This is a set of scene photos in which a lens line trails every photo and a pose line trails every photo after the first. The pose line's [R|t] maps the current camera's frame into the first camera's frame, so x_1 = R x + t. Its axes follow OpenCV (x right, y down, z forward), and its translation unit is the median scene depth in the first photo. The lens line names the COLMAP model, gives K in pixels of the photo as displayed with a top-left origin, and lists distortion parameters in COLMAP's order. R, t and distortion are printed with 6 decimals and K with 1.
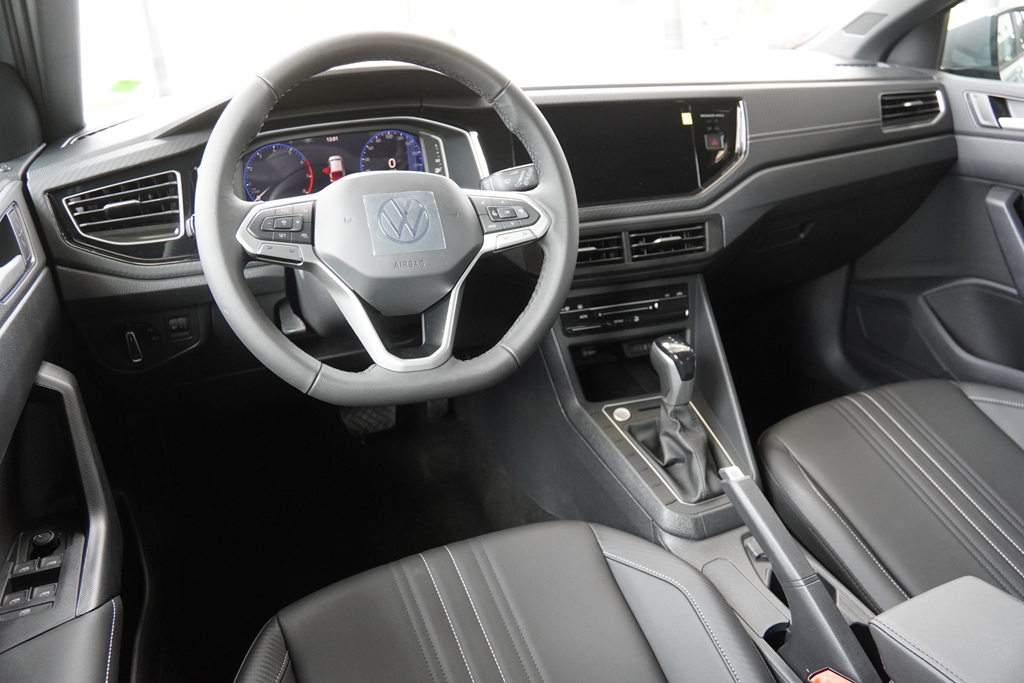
lens RADIAL K [[782.3, 0, 512.0], [0, 782.3, 341.5], [0, 0, 1]] dist [-0.138219, 0.104147]
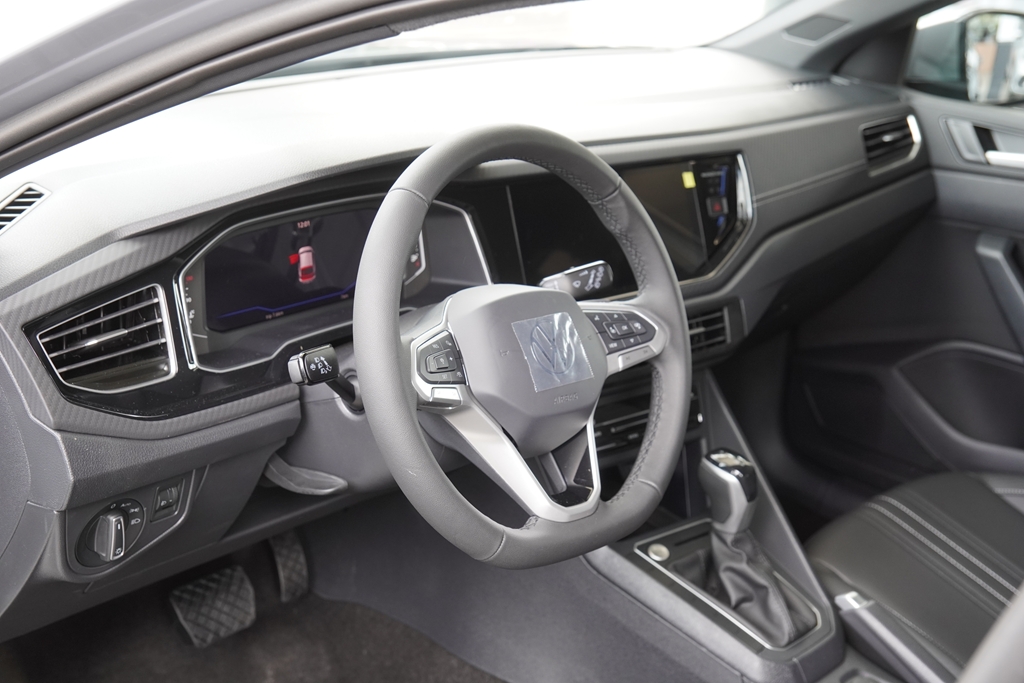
lens RADIAL K [[1543.8, 0, 512.0], [0, 1543.8, 341.5], [0, 0, 1]] dist [0.188871, 0.060921]
pose [[0.906605, -0.061074, 0.417538, -0.645339], [0.088037, 0.995073, -0.045603, -0.062477], [-0.412695, 0.078103, 0.907514, -0.401825]]
